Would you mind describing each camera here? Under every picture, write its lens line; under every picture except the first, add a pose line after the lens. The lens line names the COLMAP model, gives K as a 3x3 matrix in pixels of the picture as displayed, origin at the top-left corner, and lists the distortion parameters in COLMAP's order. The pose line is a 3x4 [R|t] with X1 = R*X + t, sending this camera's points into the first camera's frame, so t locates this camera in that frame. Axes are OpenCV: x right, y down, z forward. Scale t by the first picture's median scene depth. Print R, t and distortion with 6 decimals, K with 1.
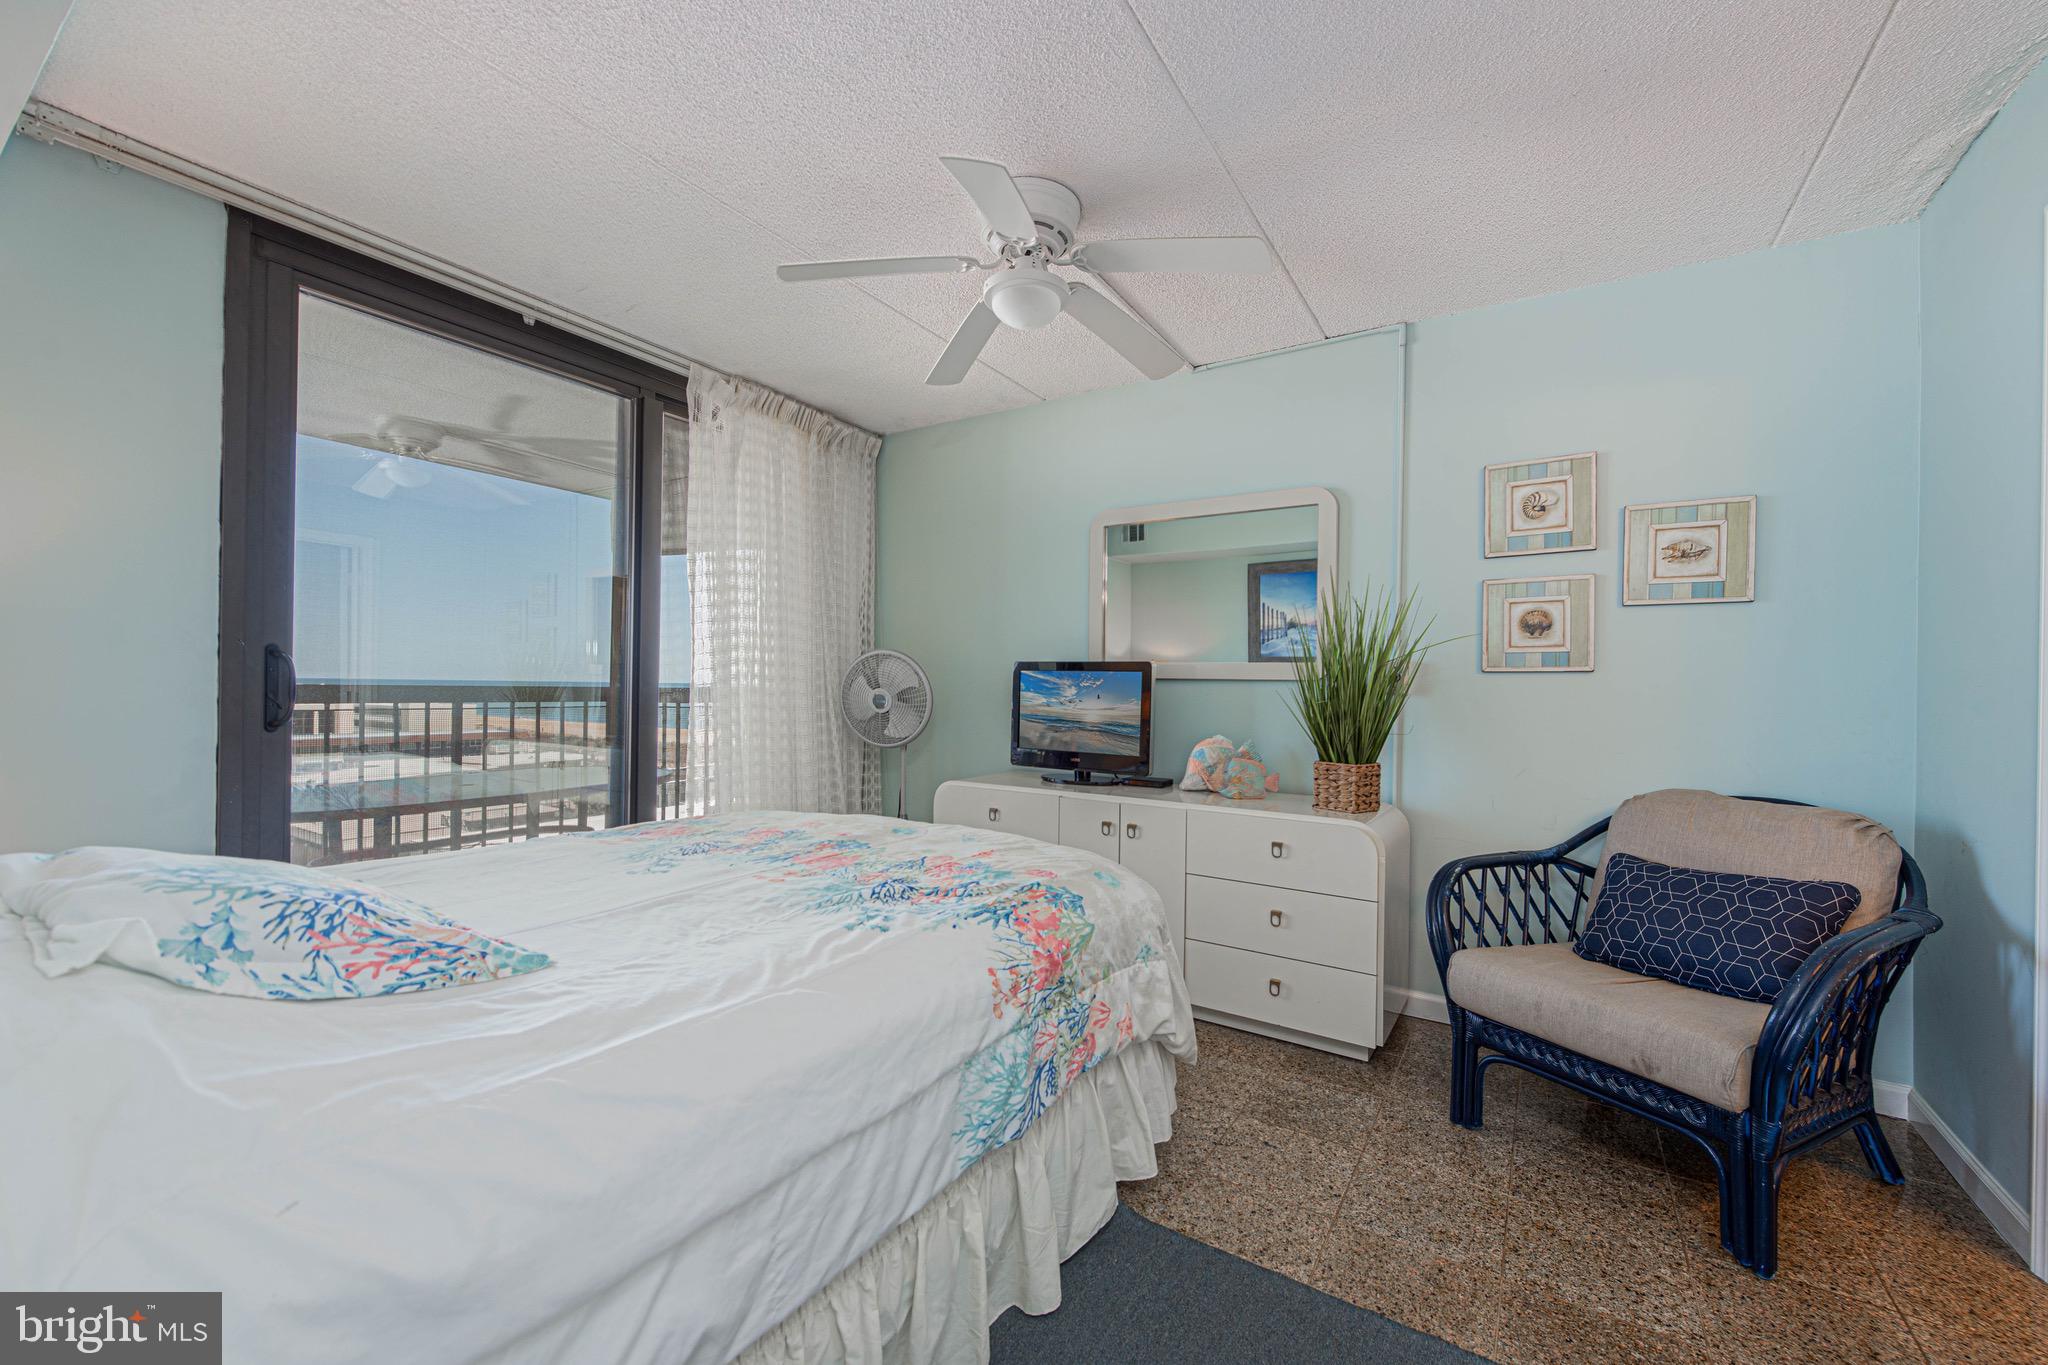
lens RADIAL K [[807.1, 0, 1031.0], [0, 807.1, 685.2], [0, 0, 1]] dist [0.011539, -0.003709]
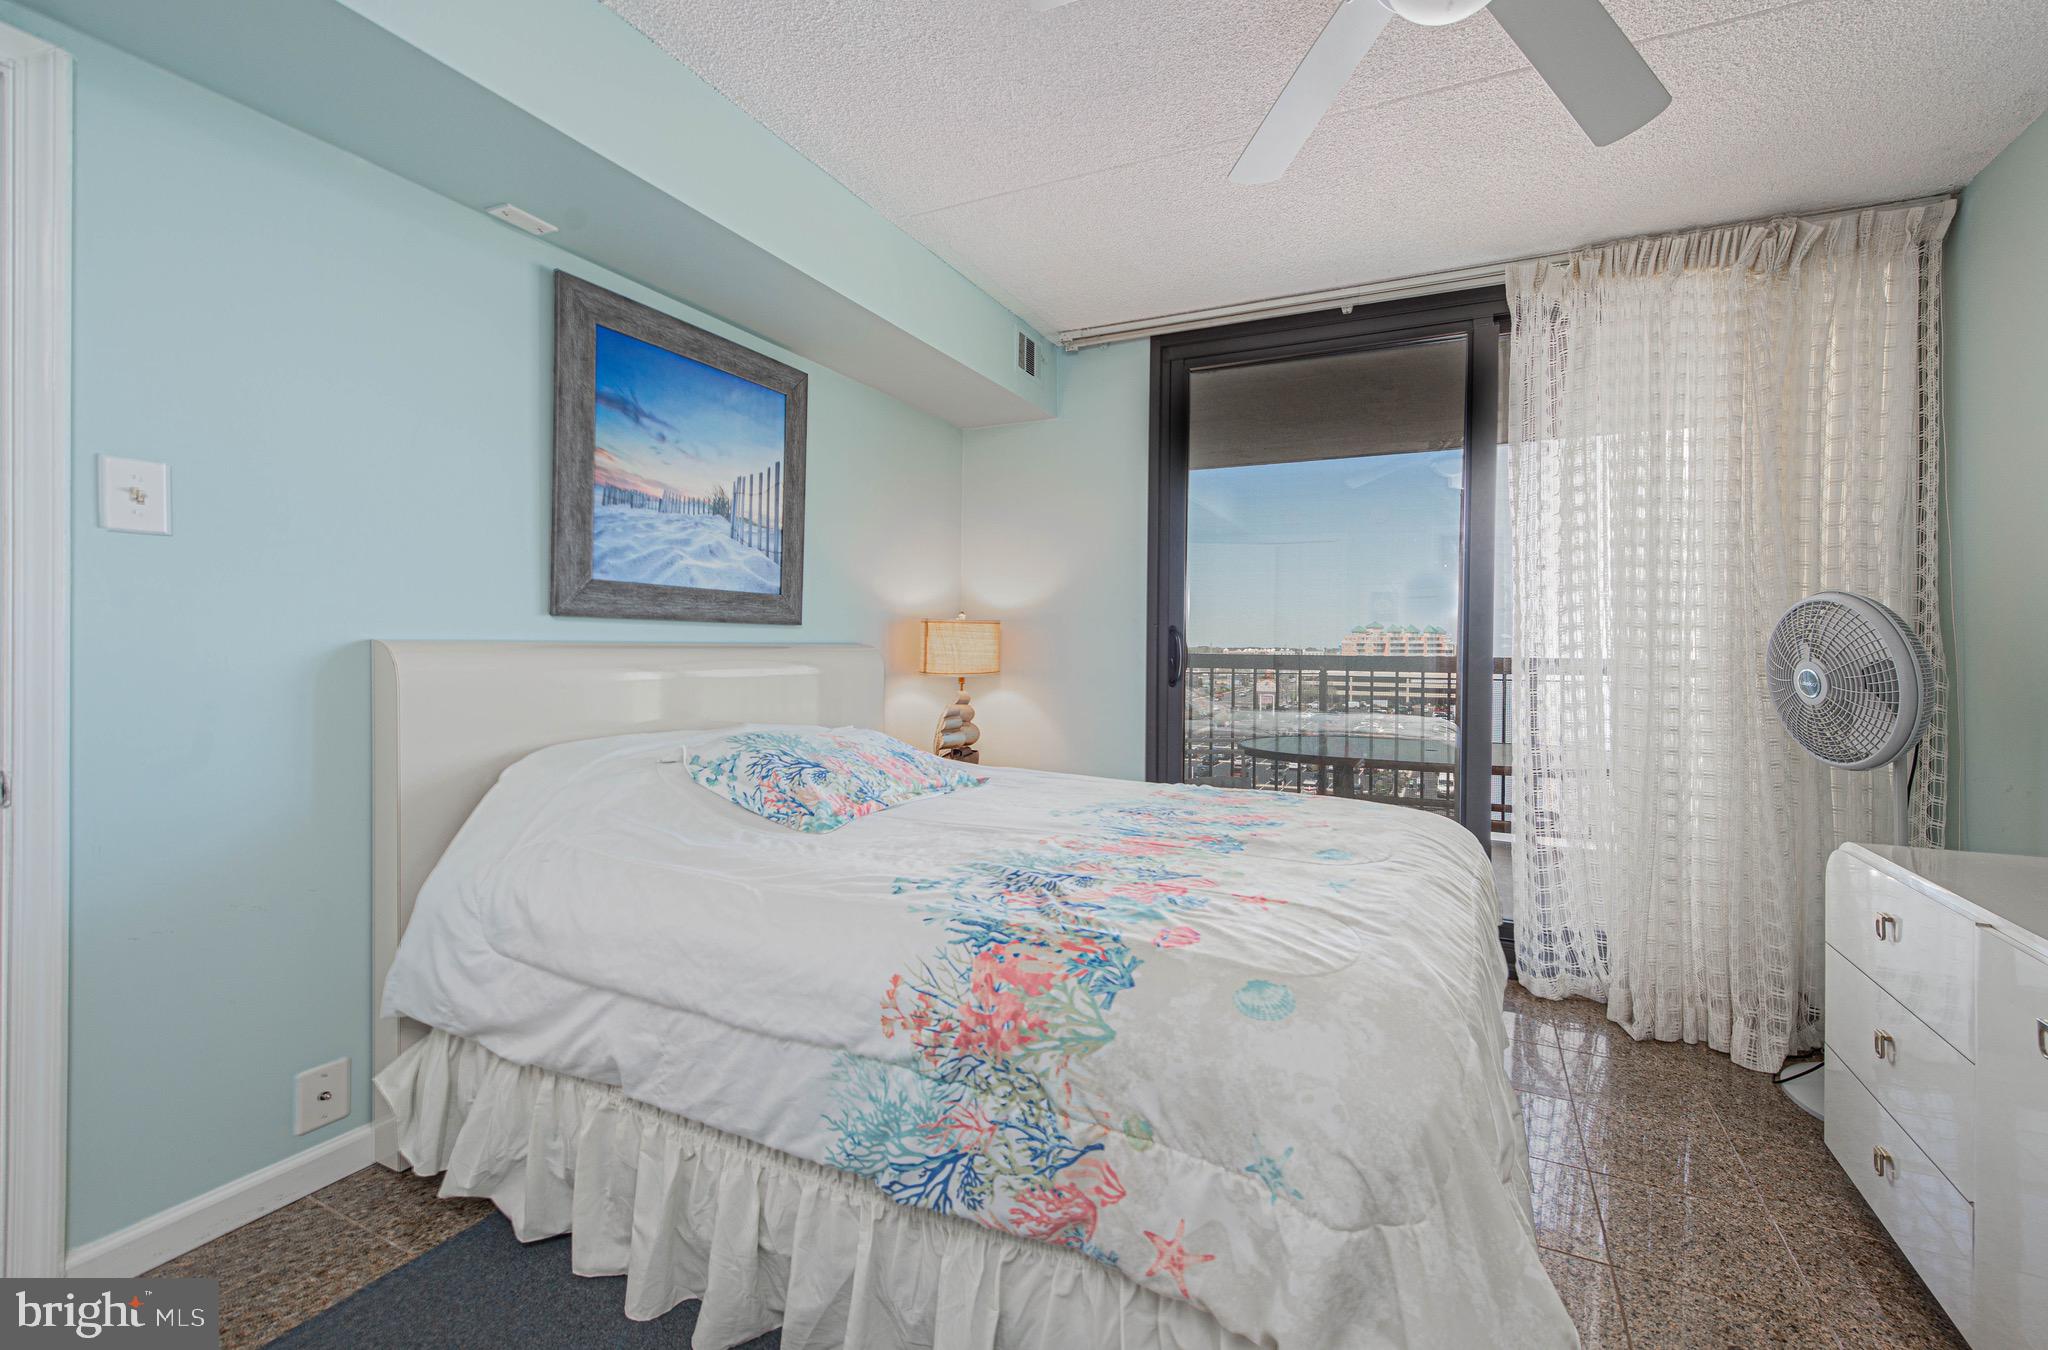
lens RADIAL K [[825.9, 0, 1067.4], [0, 825.9, 645.7], [0, 0, 1]] dist [-0.010404, -0.000435]
pose [[0.131920, -0.016965, -0.991115, 0.689599], [-0.004801, 0.999831, -0.017753, 0.017518], [0.991249, 0.007100, 0.131816, 0.880502]]
